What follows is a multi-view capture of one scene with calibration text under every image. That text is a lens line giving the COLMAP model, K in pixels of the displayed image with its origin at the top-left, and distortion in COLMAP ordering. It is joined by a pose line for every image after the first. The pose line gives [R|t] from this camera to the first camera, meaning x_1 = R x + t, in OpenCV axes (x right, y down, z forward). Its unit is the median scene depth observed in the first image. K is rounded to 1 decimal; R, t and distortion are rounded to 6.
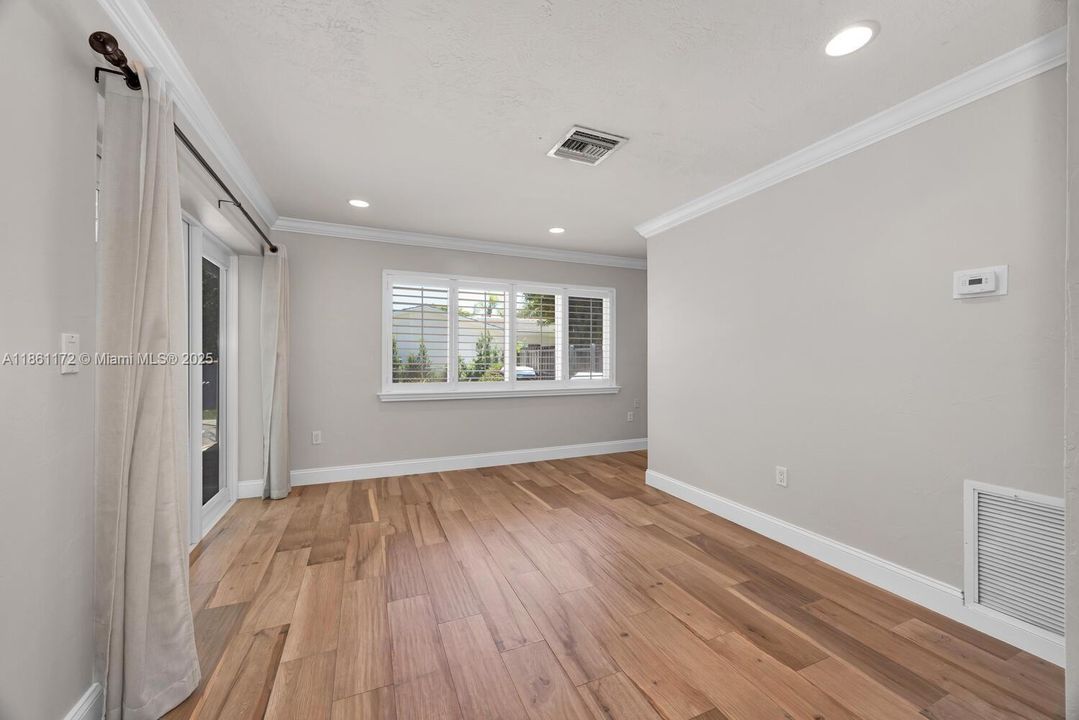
lens RADIAL K [[425.5, 0, 539.5], [0, 425.5, 360.0], [0, 0, 1]] dist [-0.006447, -0.000008]
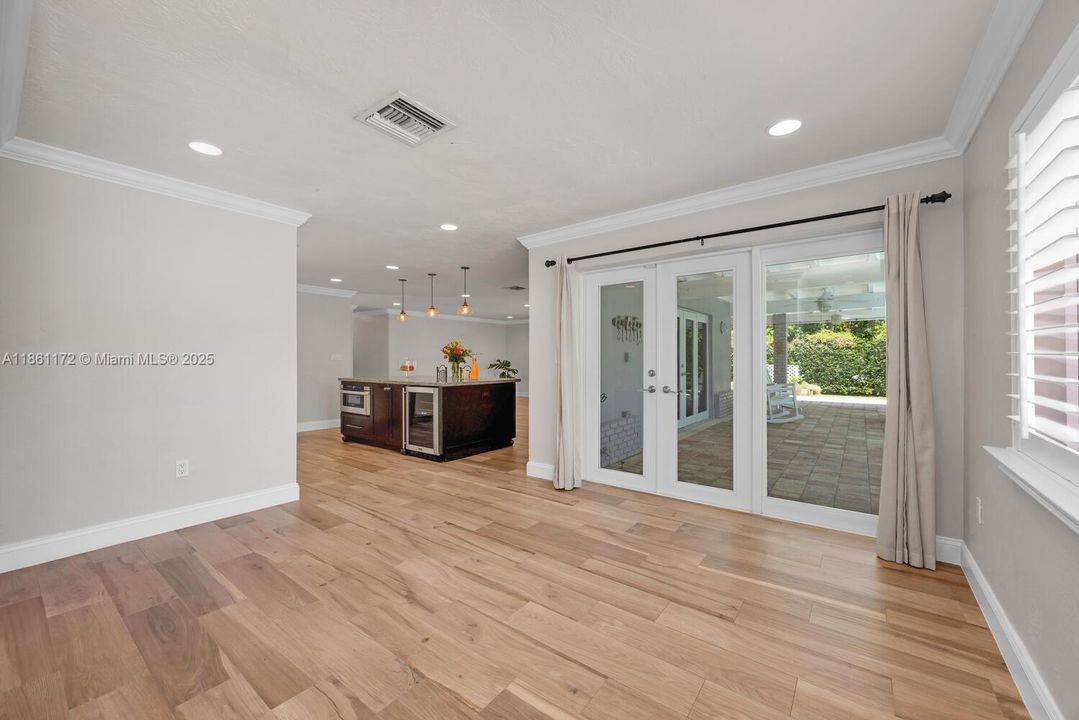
lens RADIAL K [[425.5, 0, 539.5], [0, 425.5, 360.0], [0, 0, 1]] dist [-0.006447, -0.000008]
pose [[-0.874699, 0.001131, -0.484665, 0.283302], [-0.001678, 0.999984, 0.005361, 0.008121], [0.484663, 0.005503, -0.874684, 1.844162]]
